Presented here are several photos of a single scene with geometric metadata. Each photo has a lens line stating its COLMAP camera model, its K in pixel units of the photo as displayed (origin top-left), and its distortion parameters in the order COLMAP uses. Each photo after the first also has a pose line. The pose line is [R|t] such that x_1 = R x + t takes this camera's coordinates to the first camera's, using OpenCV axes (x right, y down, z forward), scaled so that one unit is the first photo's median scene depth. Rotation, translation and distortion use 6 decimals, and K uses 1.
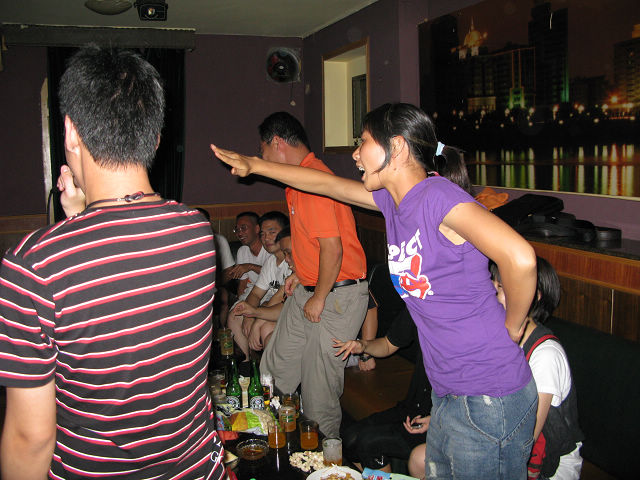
lens RADIAL K [[641.1, 0, 320.5], [0, 641.1, 237.5], [0, 0, 1]] dist [-0.135845, 0.000000]
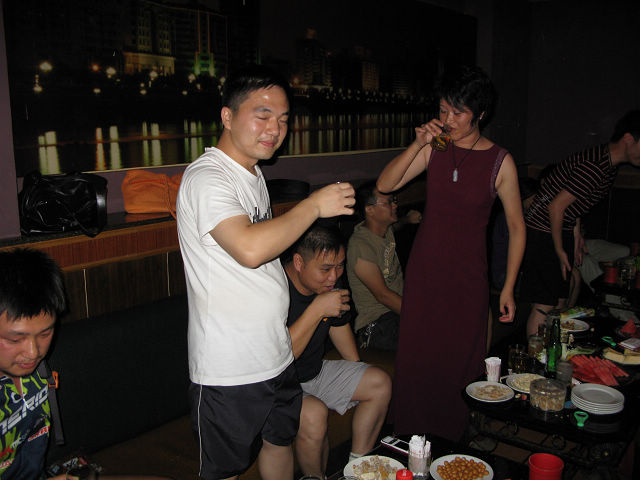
lens RADIAL K [[641.1, 0, 338.5], [0, 641.1, 235.6], [0, 0, 1]] dist [-0.135845, 0.000000]
pose [[-0.518653, -0.135558, 0.844170, -0.620193], [0.125991, 0.964454, 0.232281, -0.173438], [-0.845651, 0.226831, -0.483138, 1.367791]]
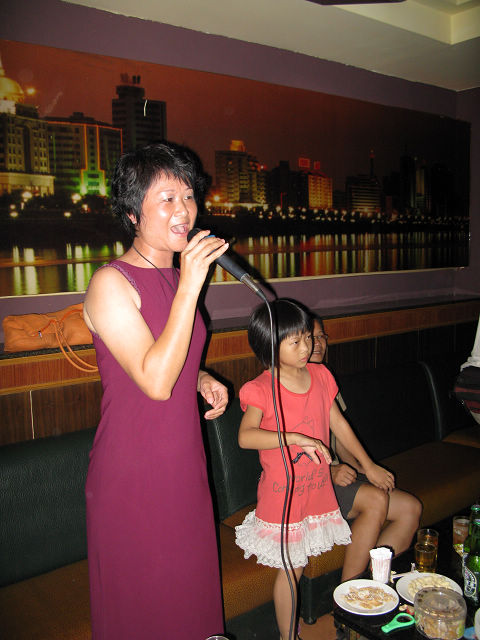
lens RADIAL K [[641.1, 0, 241.6], [0, 641.1, 323.8], [0, 0, 1]] dist [-0.135845, 0.000000]
pose [[-0.295652, -0.098306, 0.950224, -0.577912], [0.148803, 0.977811, 0.147459, -0.135826], [-0.943635, 0.184993, -0.274464, 1.102777]]
